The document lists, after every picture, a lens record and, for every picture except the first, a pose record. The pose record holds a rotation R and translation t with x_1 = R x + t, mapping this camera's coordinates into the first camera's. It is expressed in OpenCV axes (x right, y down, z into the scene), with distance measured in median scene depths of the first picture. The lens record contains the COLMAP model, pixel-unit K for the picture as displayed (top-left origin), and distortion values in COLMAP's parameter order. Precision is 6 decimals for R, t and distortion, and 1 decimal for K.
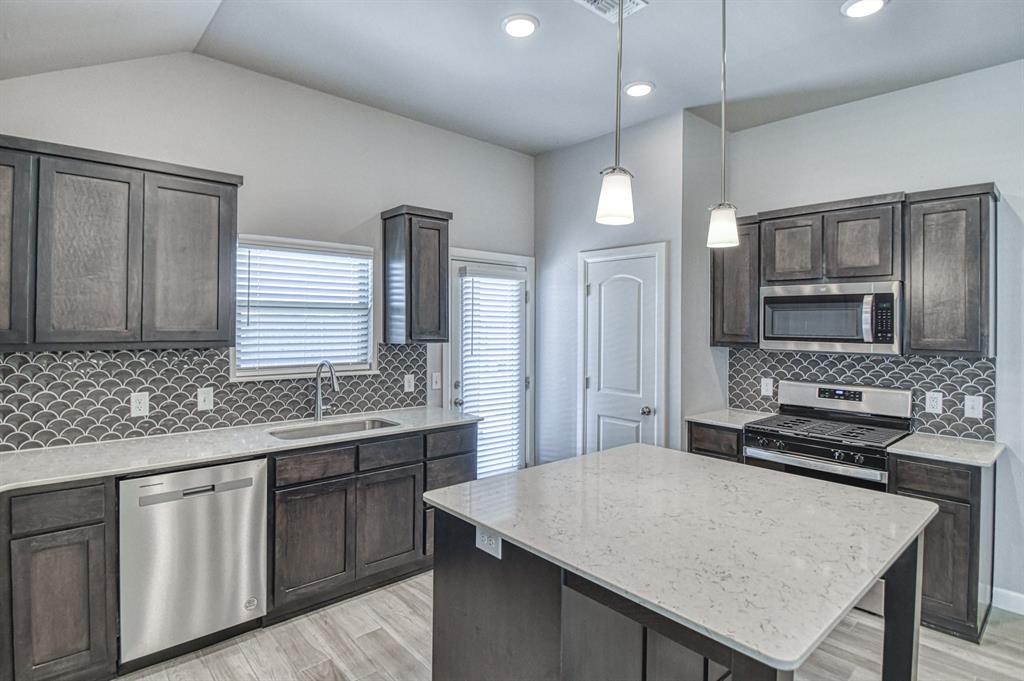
lens RADIAL K [[523.8, 0, 495.3], [0, 523.8, 320.8], [0, 0, 1]] dist [0.005476, -0.019548]
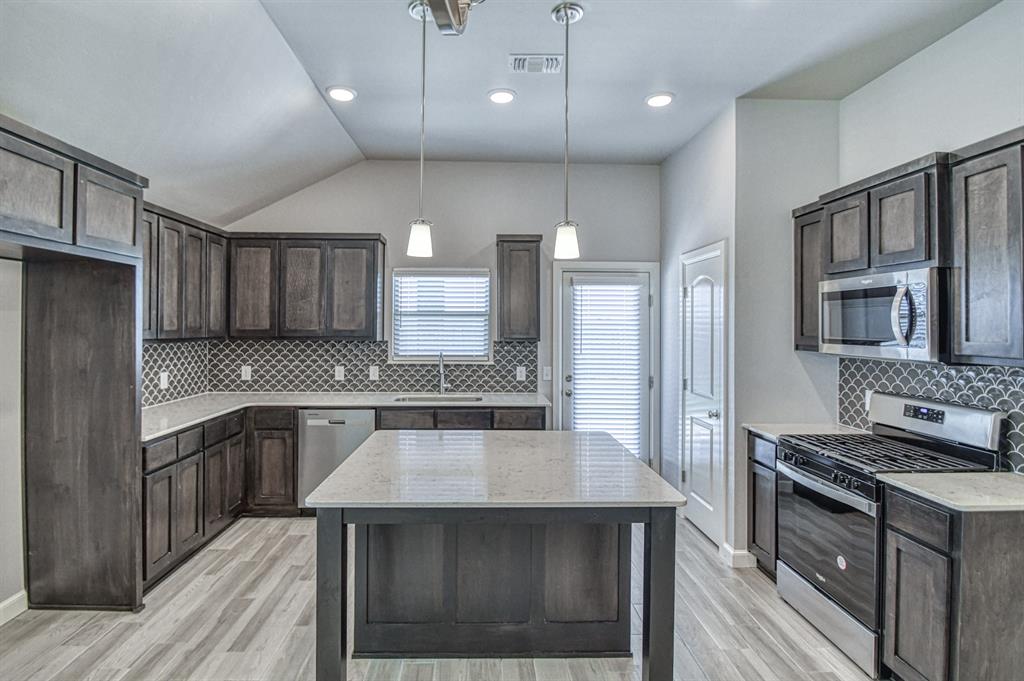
lens RADIAL K [[523.8, 0, 495.3], [0, 523.8, 320.8], [0, 0, 1]] dist [0.005476, -0.019548]
pose [[0.774611, -0.011054, -0.632342, 0.702194], [0.004706, 0.999920, -0.011716, 0.008646], [0.632421, 0.006100, 0.774601, -0.011870]]
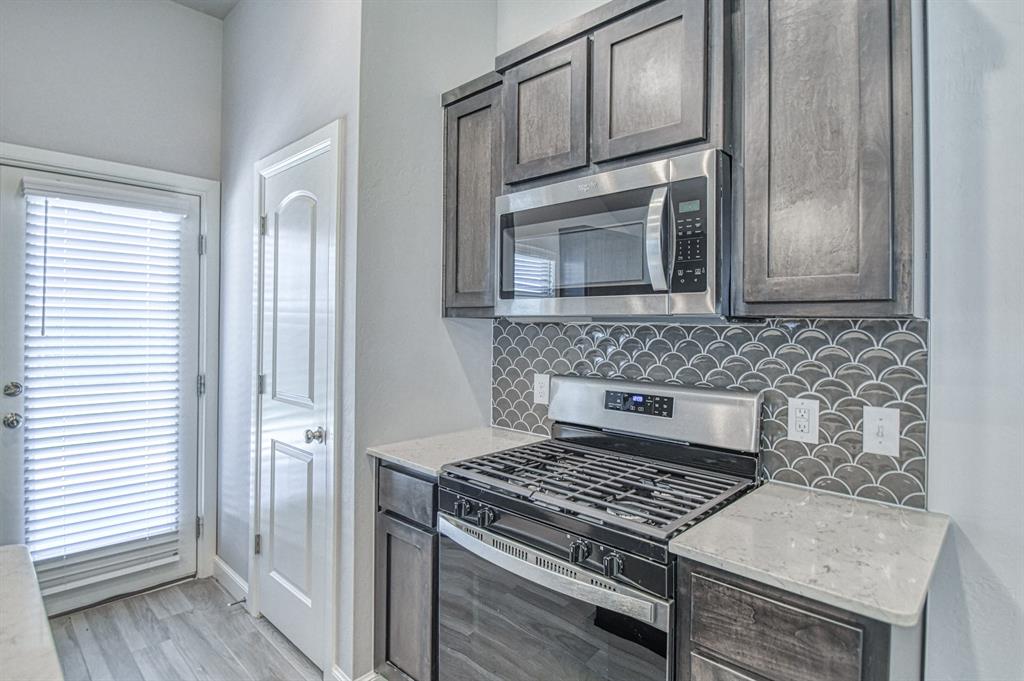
lens RADIAL K [[523.8, 0, 495.3], [0, 523.8, 320.8], [0, 0, 1]] dist [0.005476, -0.019548]
pose [[0.996355, 0.000747, 0.085304, 0.507358], [-0.000584, 0.999998, -0.001942, 0.064872], [-0.085305, 0.001885, 0.996353, 0.531564]]
